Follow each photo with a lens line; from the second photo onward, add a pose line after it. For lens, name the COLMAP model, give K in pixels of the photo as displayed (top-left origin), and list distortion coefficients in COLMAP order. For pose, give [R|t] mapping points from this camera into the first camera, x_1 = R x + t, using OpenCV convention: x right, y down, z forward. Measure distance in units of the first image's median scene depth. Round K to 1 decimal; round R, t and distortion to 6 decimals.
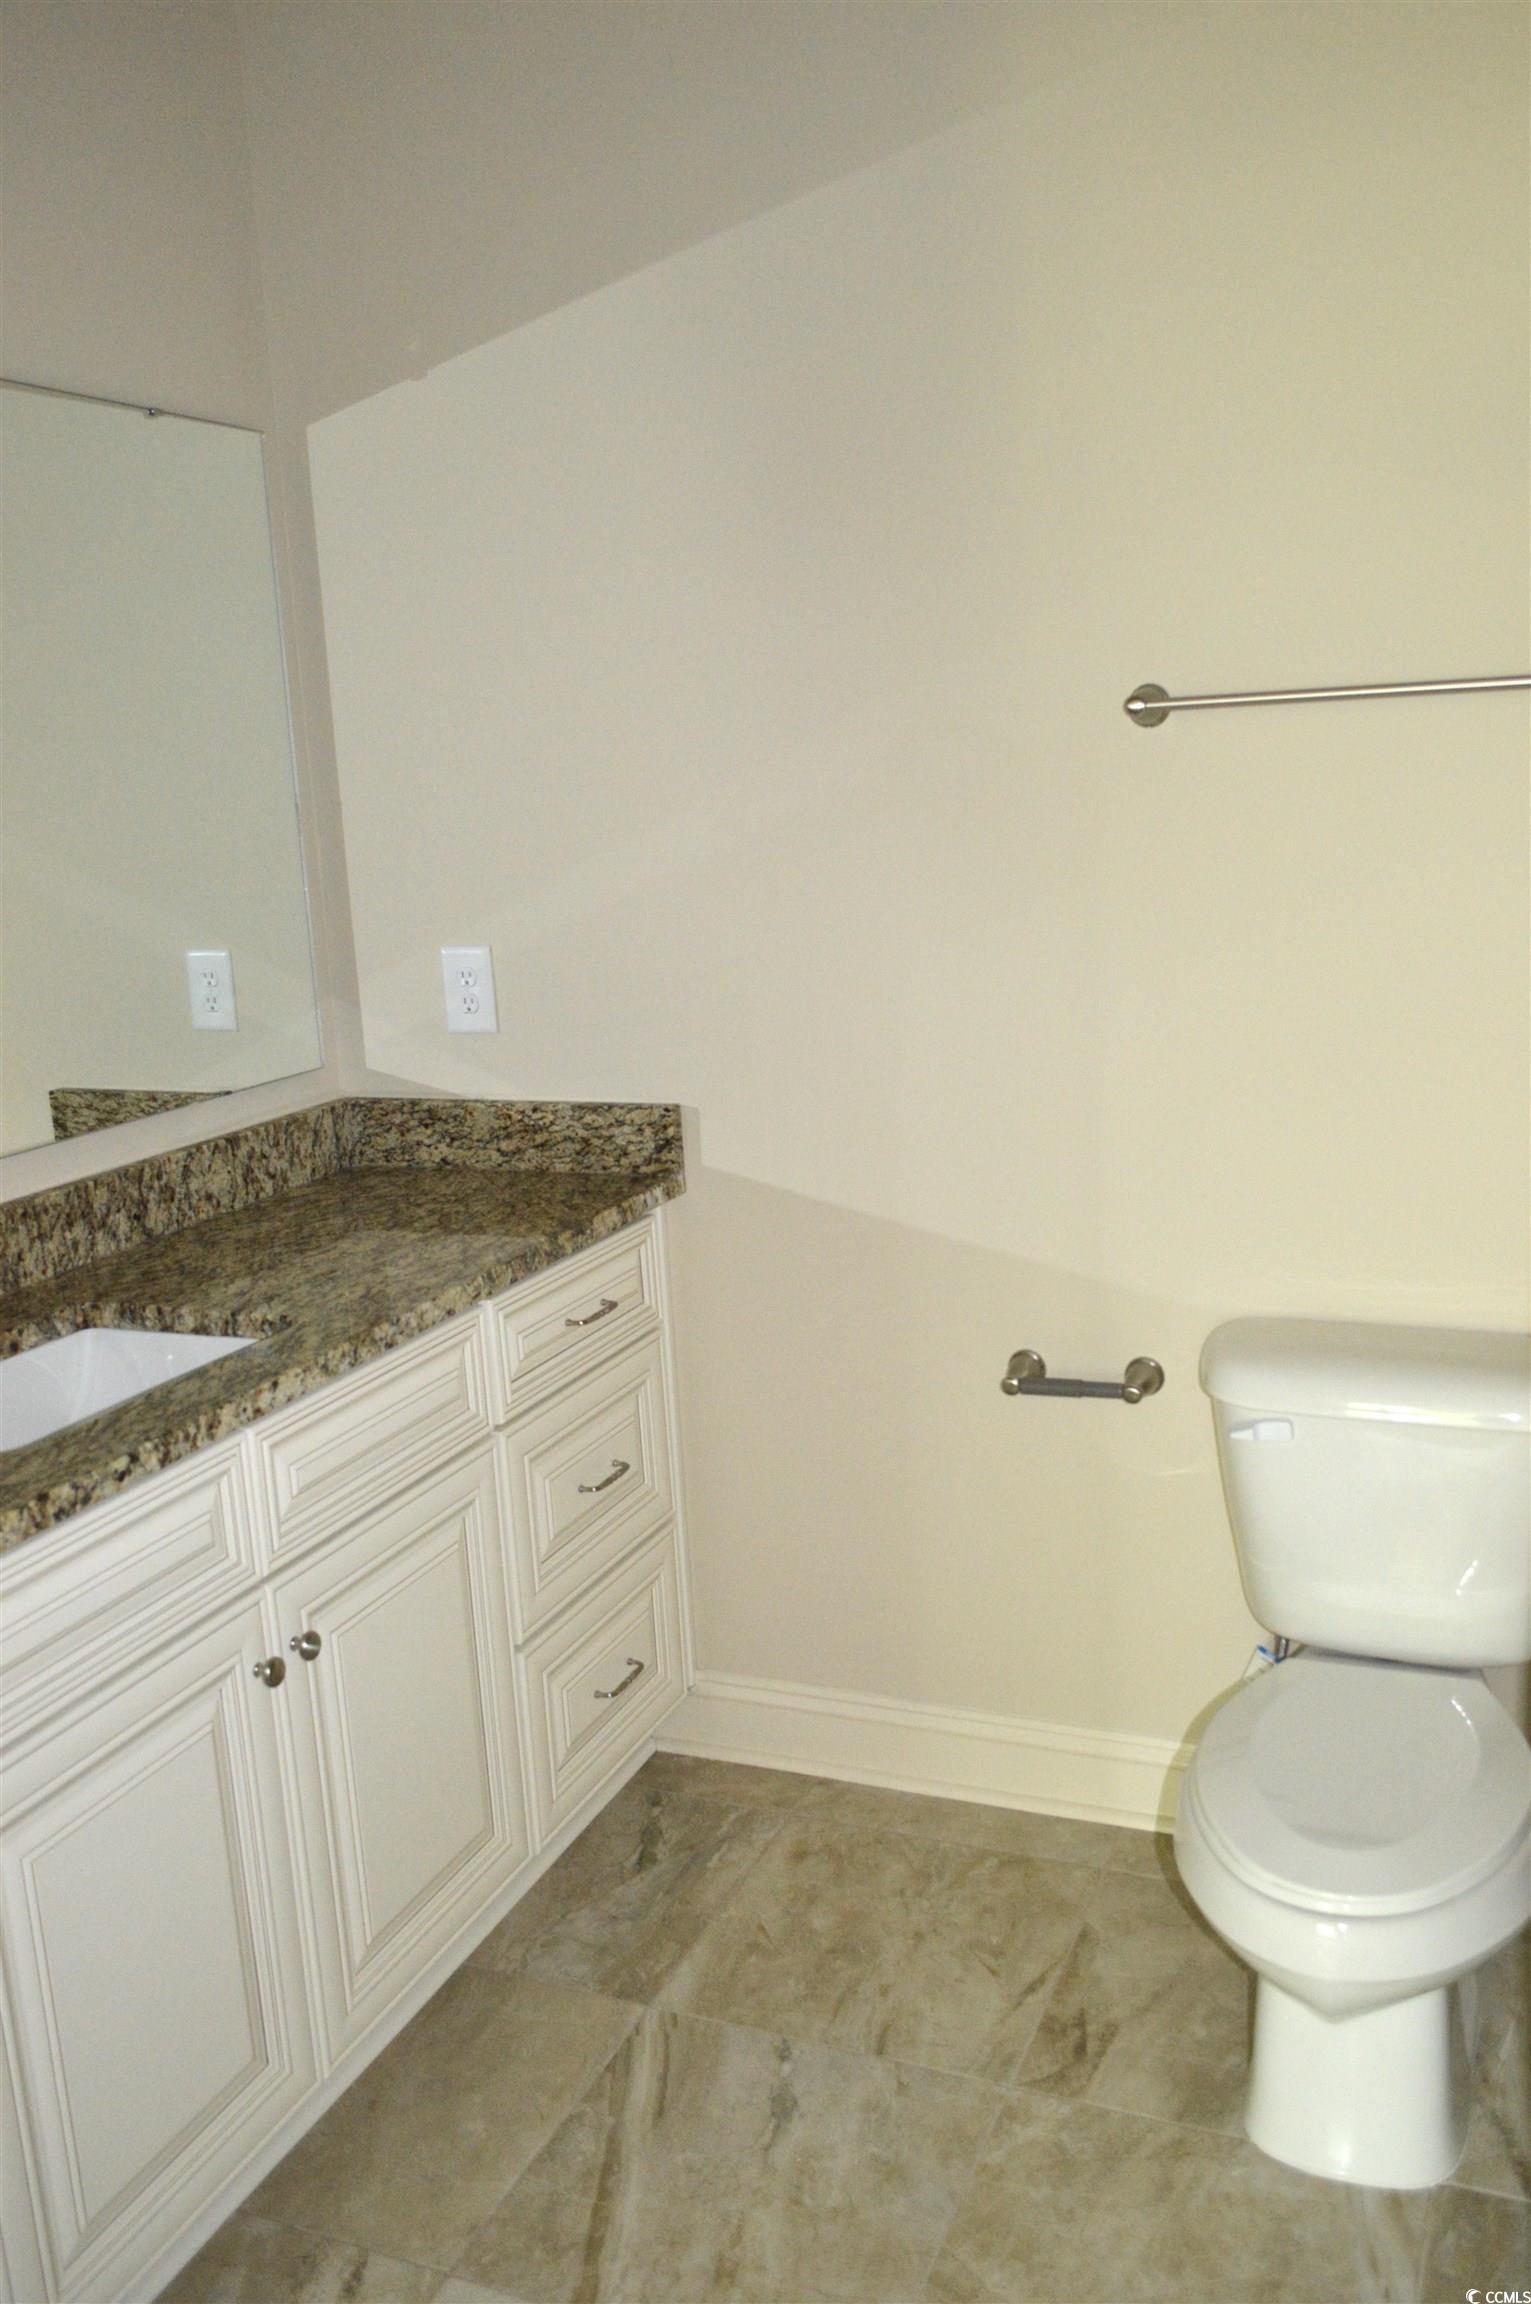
lens RADIAL K [[1933.6, 0, 759.9], [0, 1933.6, 1187.5], [0, 0, 1]] dist [-0.026172, 0.000724]
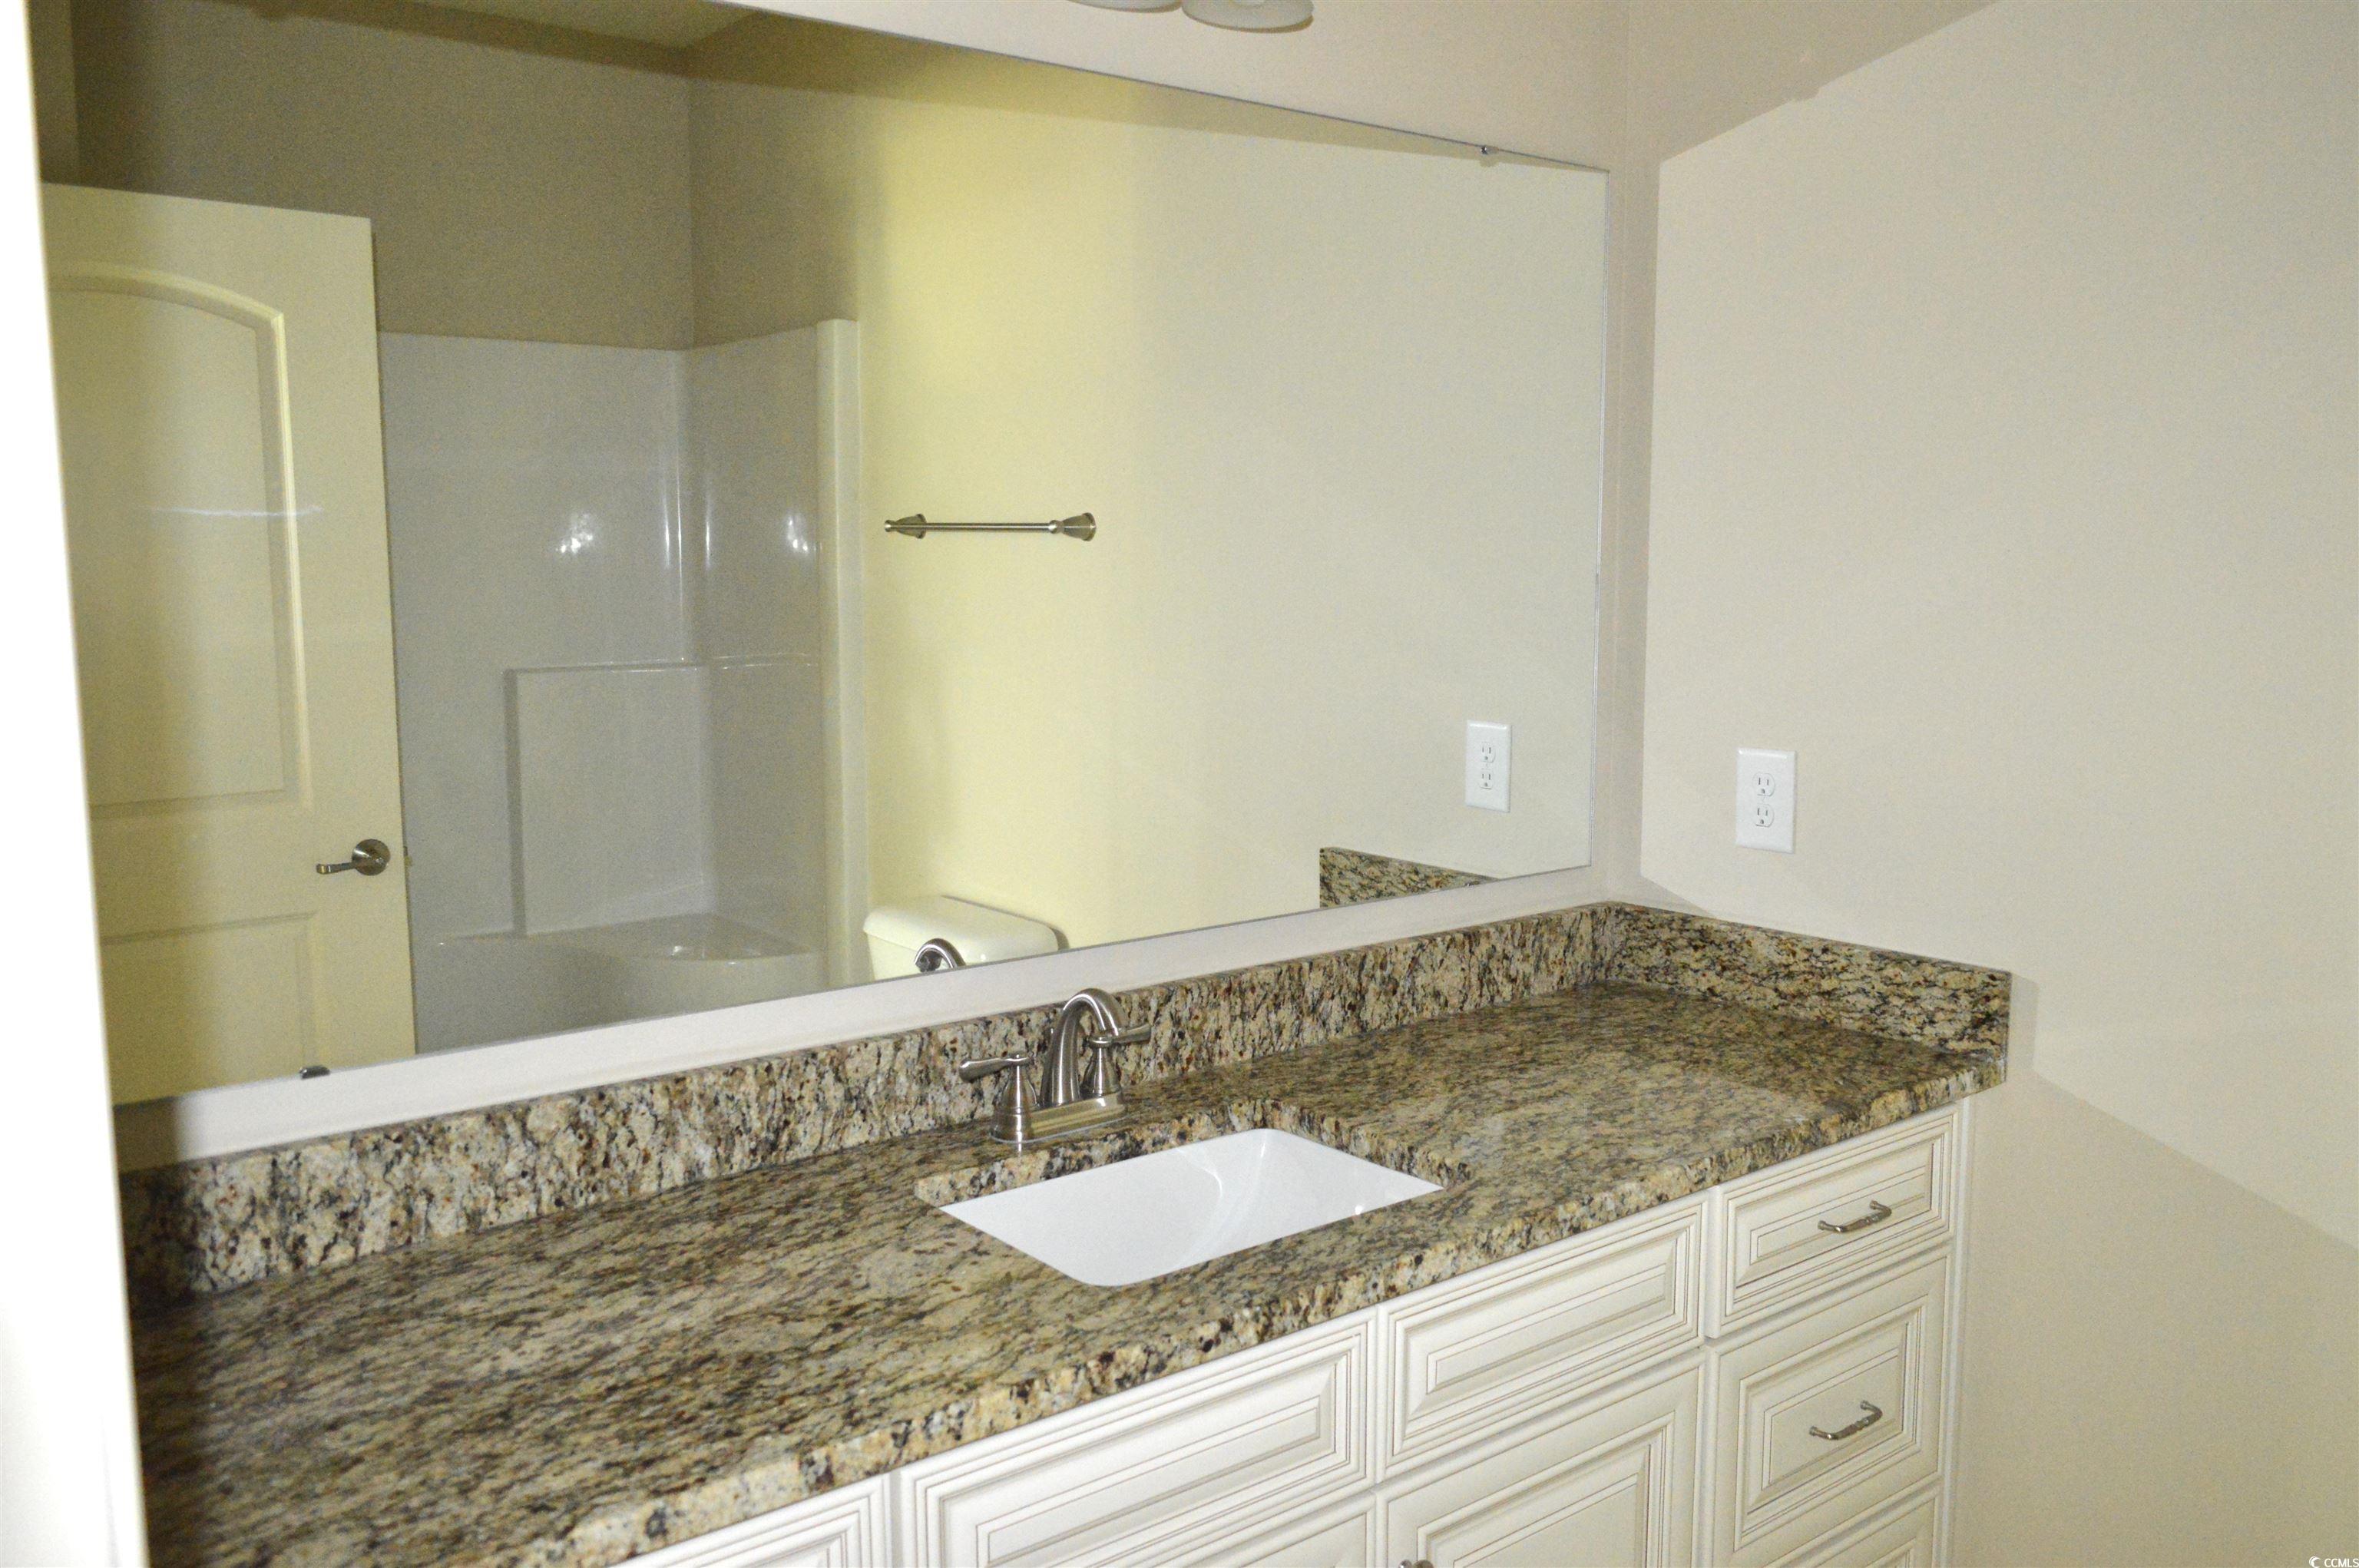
lens RADIAL K [[1861.9, 0, 1179.5], [0, 1861.9, 784.0], [0, 0, 1]] dist [-0.018119, 0.006346]
pose [[0.875825, 0.109298, -0.470090, 0.010278], [-0.147007, 0.988150, -0.044139, -0.038395], [0.459695, 0.107765, 0.881514, 0.168603]]
